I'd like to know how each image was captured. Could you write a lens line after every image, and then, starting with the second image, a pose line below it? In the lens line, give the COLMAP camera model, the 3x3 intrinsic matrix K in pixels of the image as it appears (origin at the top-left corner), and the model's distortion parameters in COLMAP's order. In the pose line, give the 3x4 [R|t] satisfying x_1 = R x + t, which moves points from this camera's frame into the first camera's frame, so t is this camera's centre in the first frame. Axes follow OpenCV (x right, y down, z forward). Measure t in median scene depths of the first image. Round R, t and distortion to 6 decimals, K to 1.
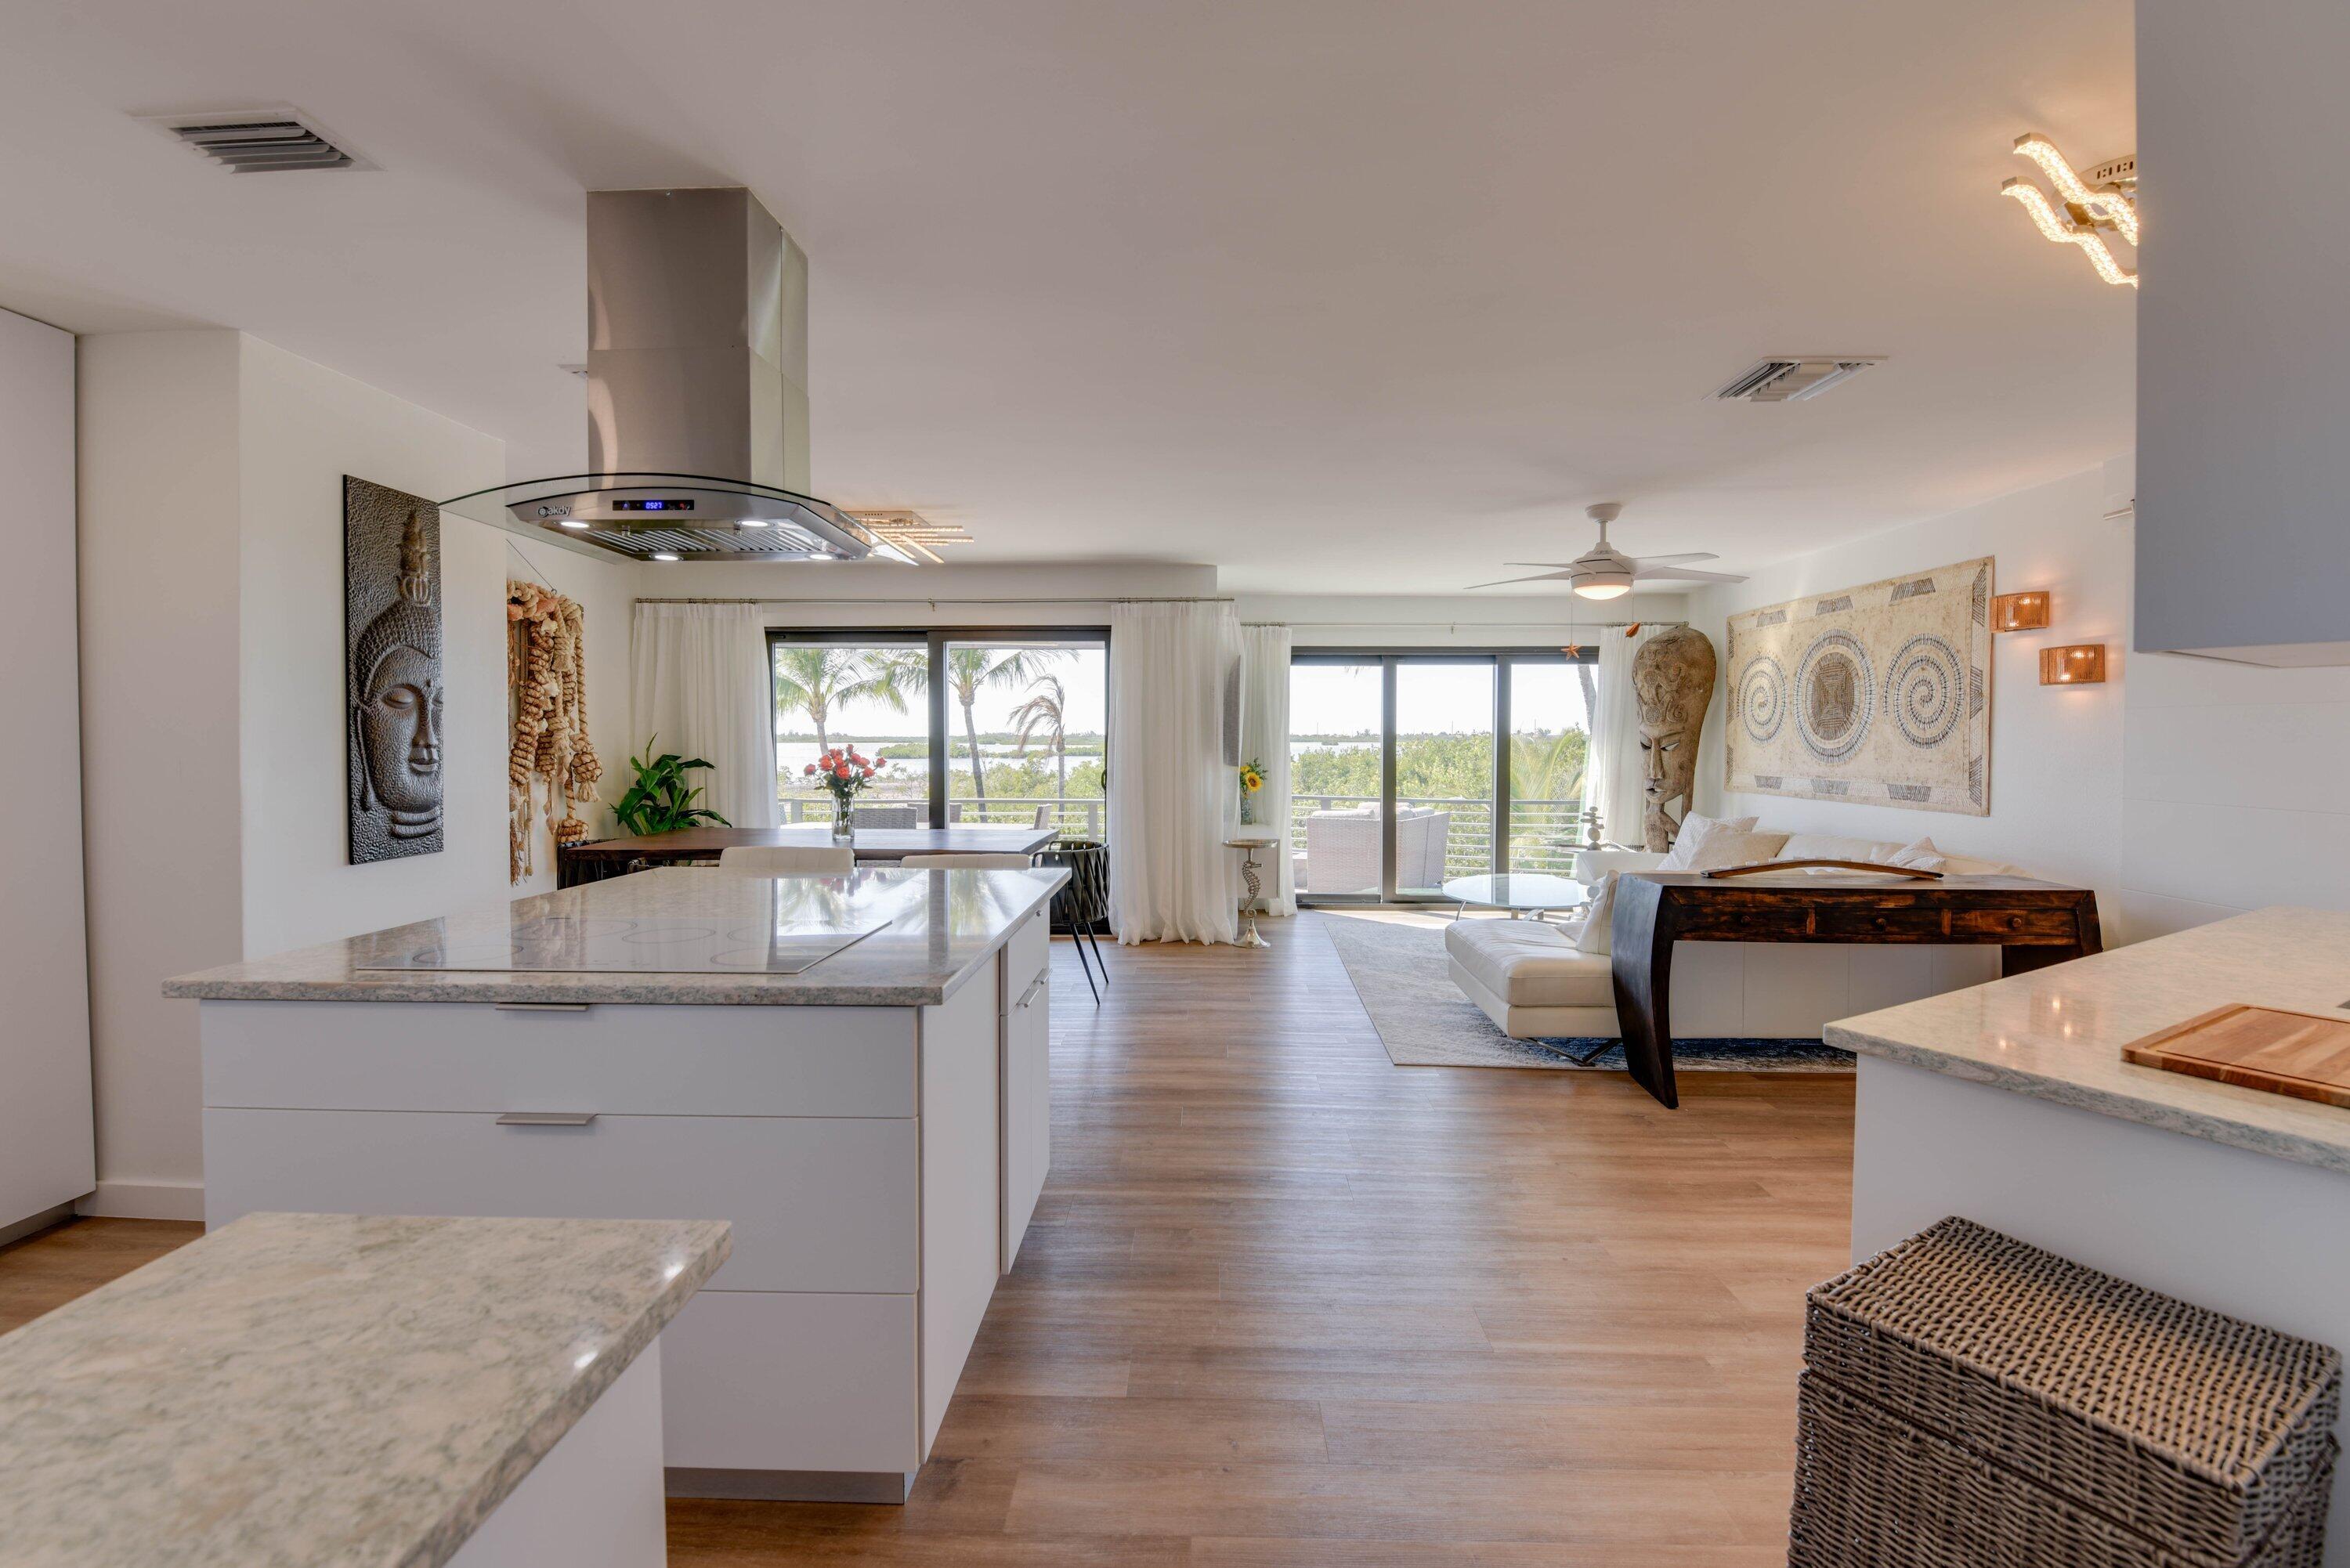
lens RADIAL K [[1041.5, 0, 1188.7], [0, 1041.5, 759.5], [0, 0, 1]] dist [-0.010230, -0.005234]
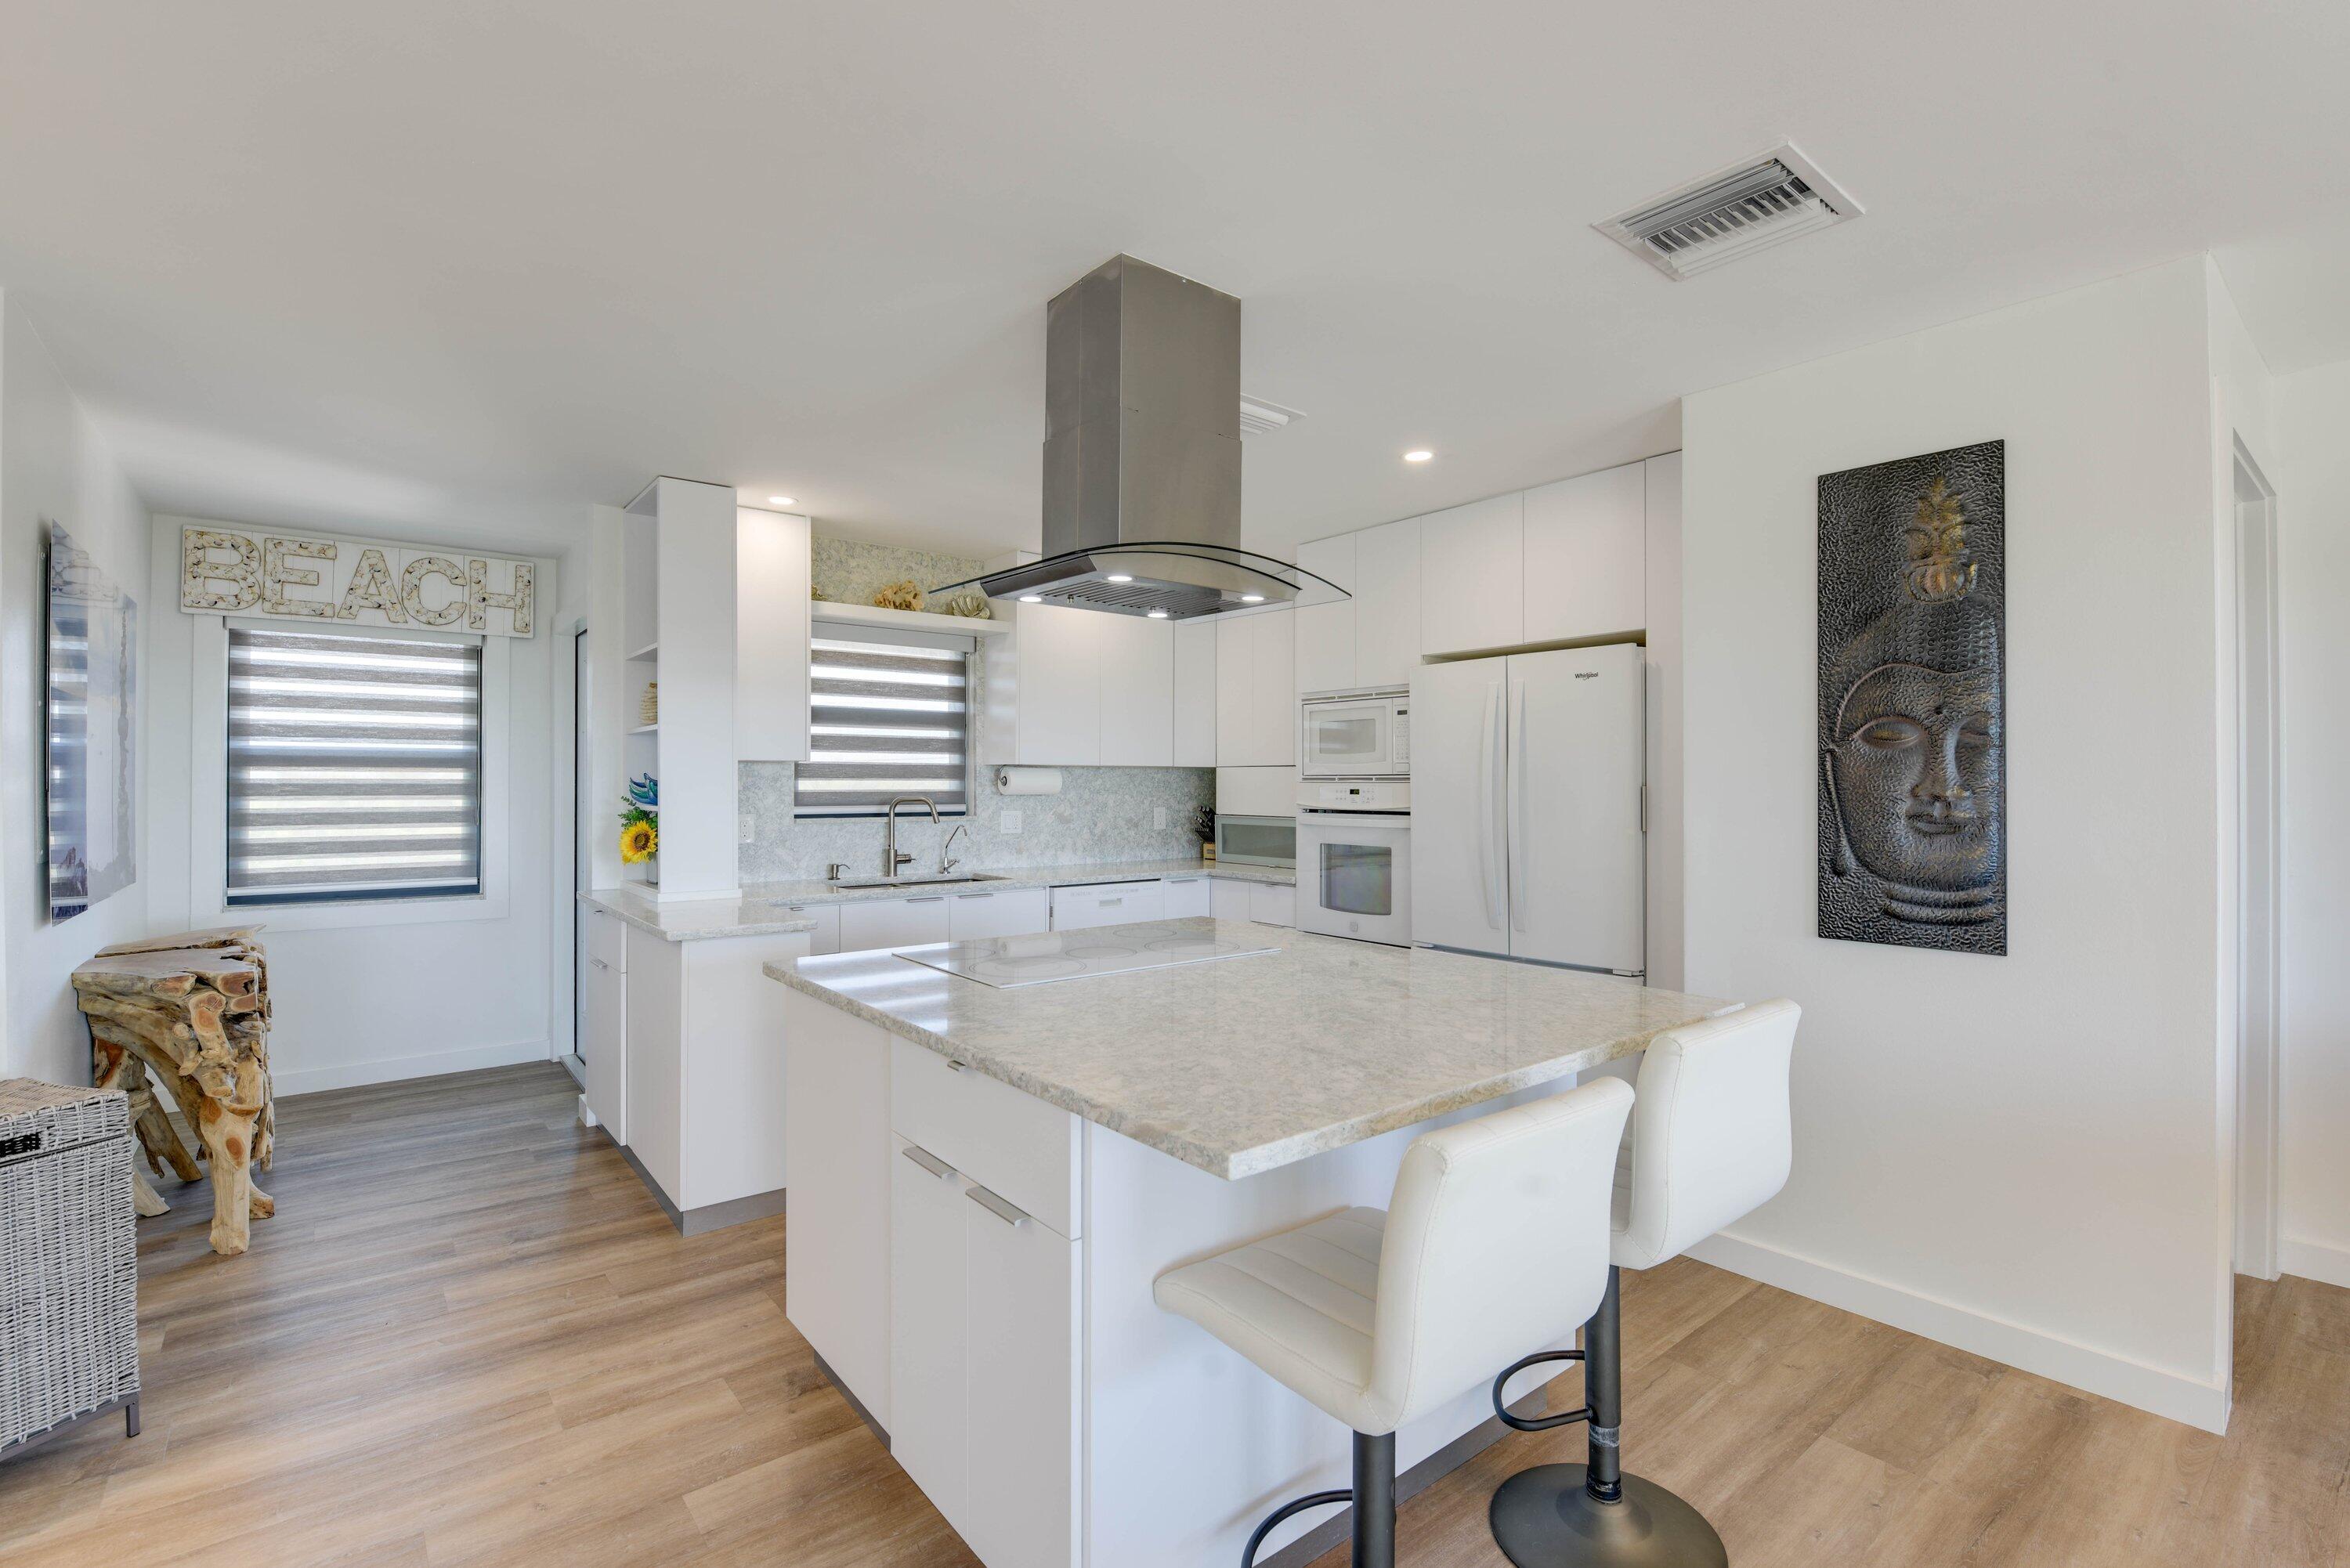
lens RADIAL K [[1041.5, 0, 1205.5], [0, 1041.5, 779.9], [0, 0, 1]] dist [-0.010230, -0.005234]
pose [[-0.752229, -0.003526, -0.658892, 0.059105], [-0.016015, 0.999788, 0.012934, -0.014003], [0.658707, 0.020282, -0.752126, 0.632003]]
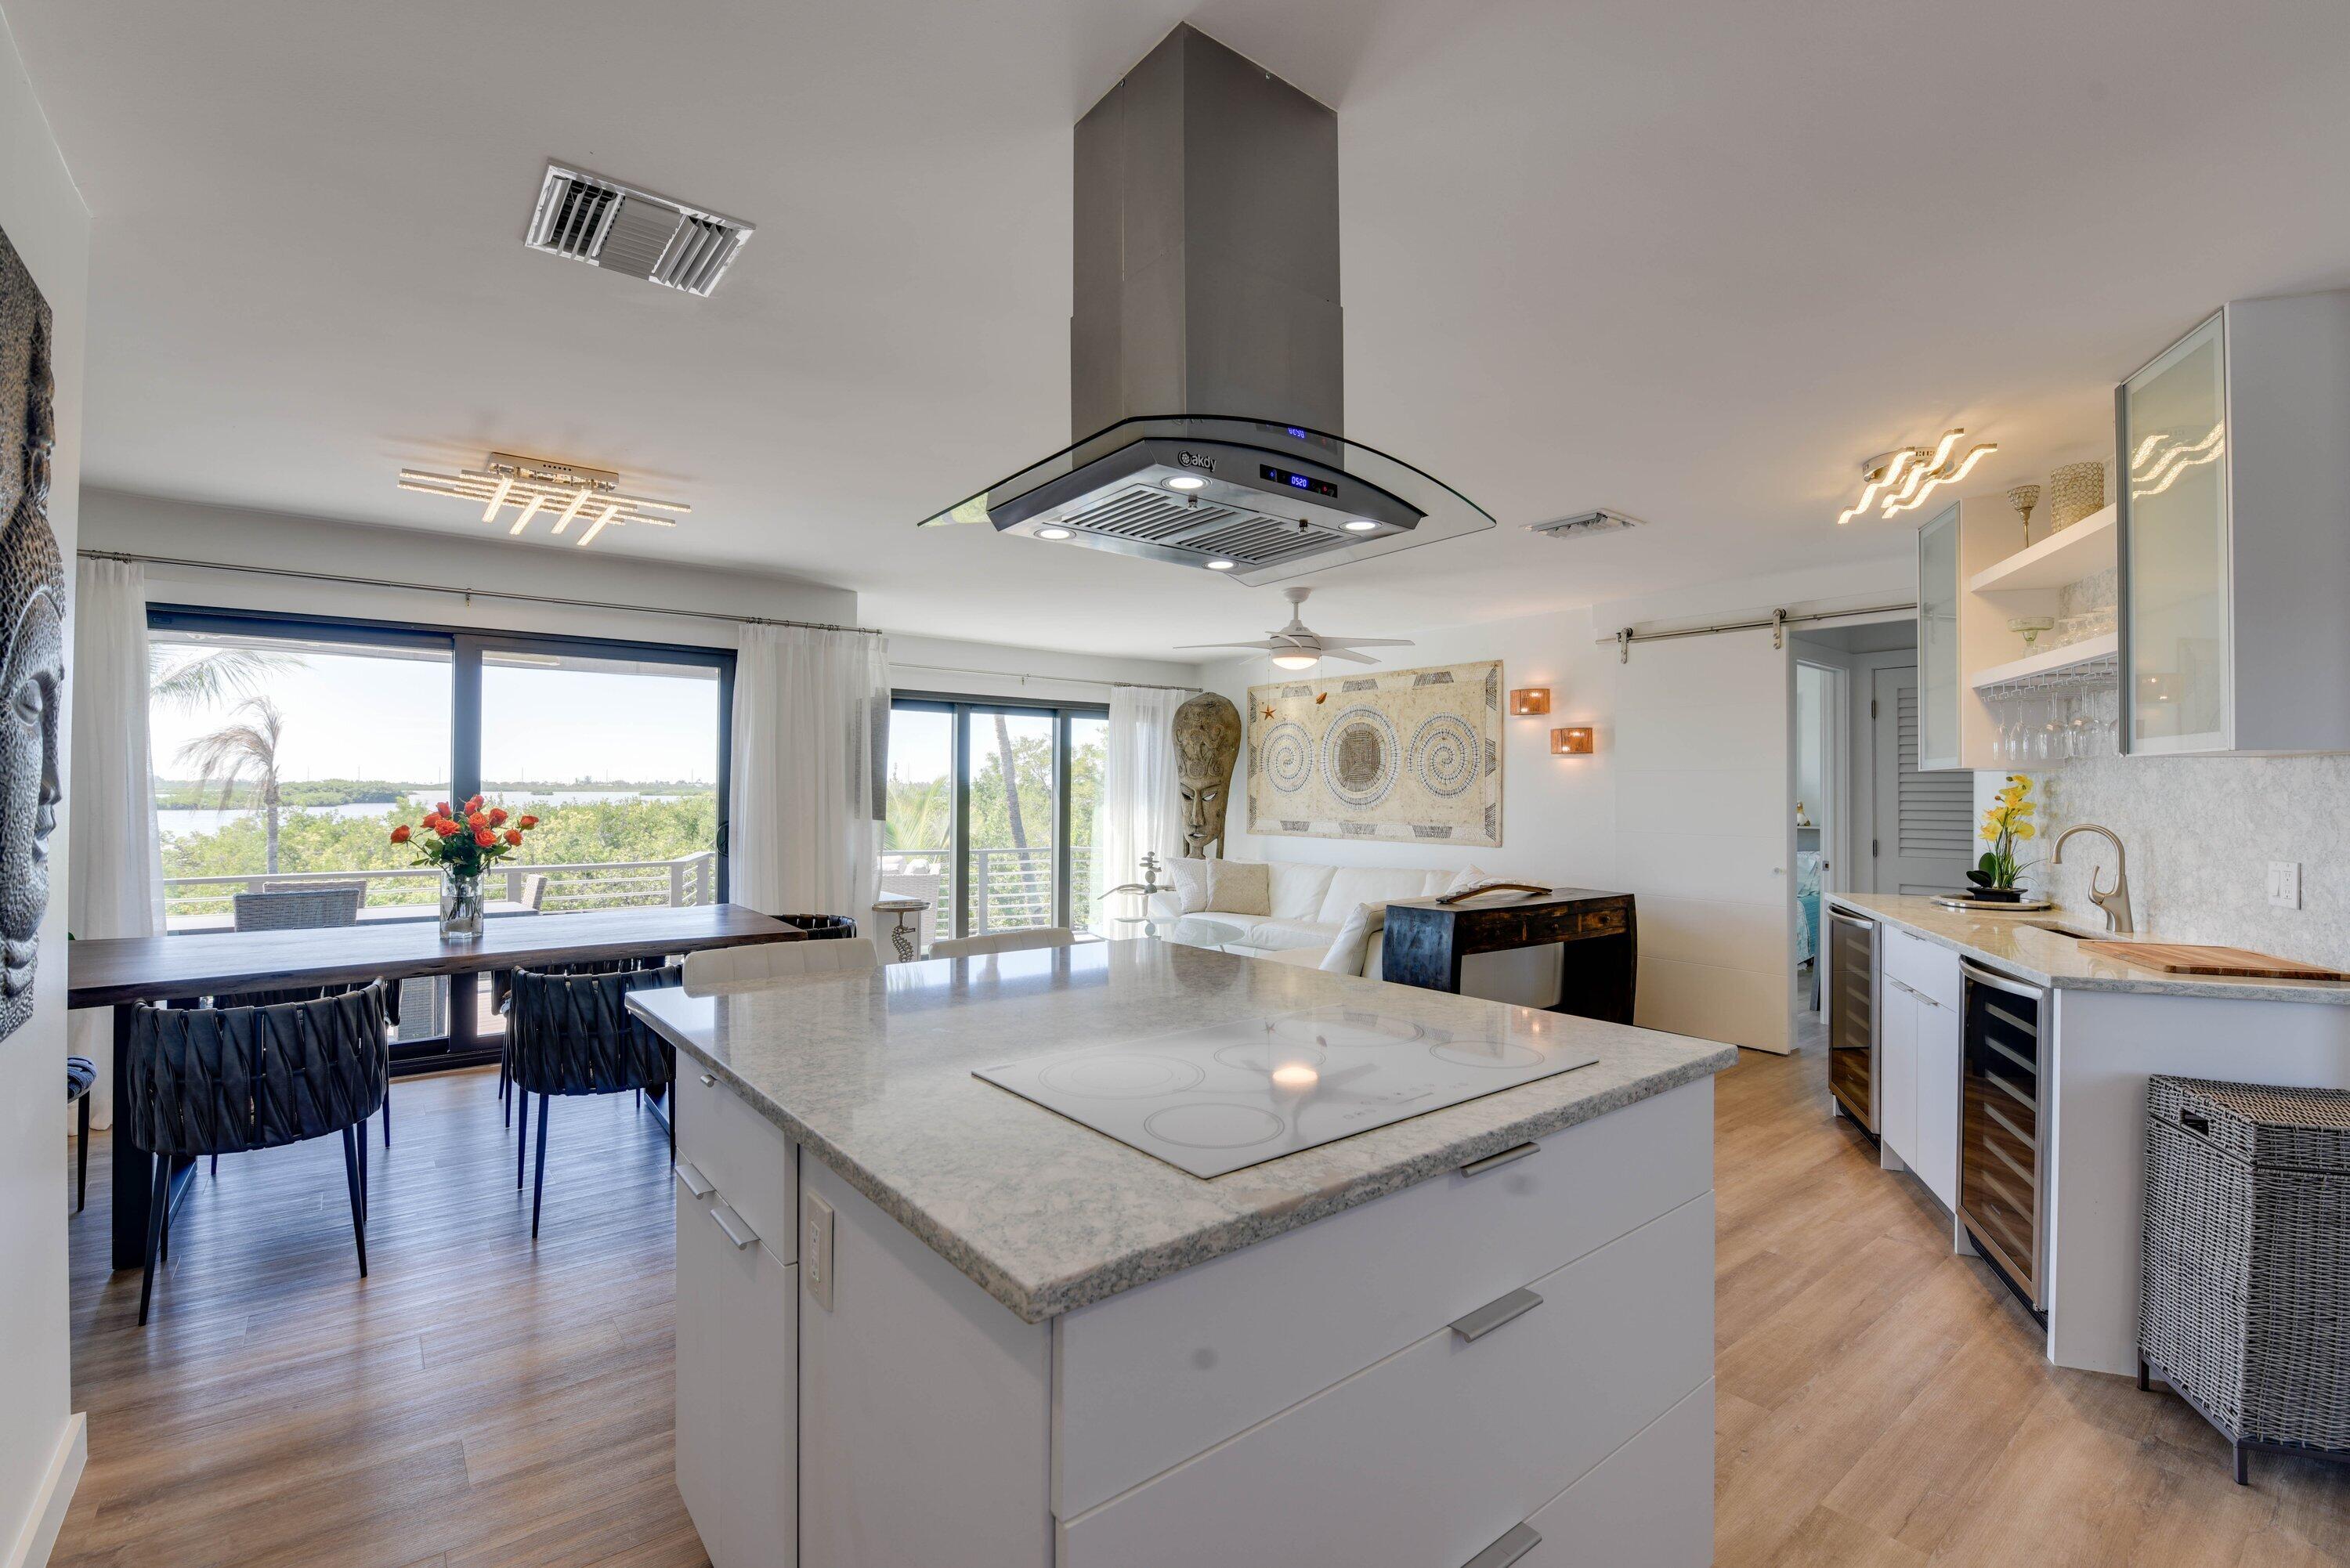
lens RADIAL K [[1041.5, 0, 1209.4], [0, 1041.5, 770.2], [0, 0, 1]] dist [-0.010230, -0.005234]
pose [[0.762965, 0.015595, 0.646252, -0.324990], [0.008583, 0.999376, -0.034250, -0.002932], [-0.646383, 0.031678, 0.762355, 0.144232]]
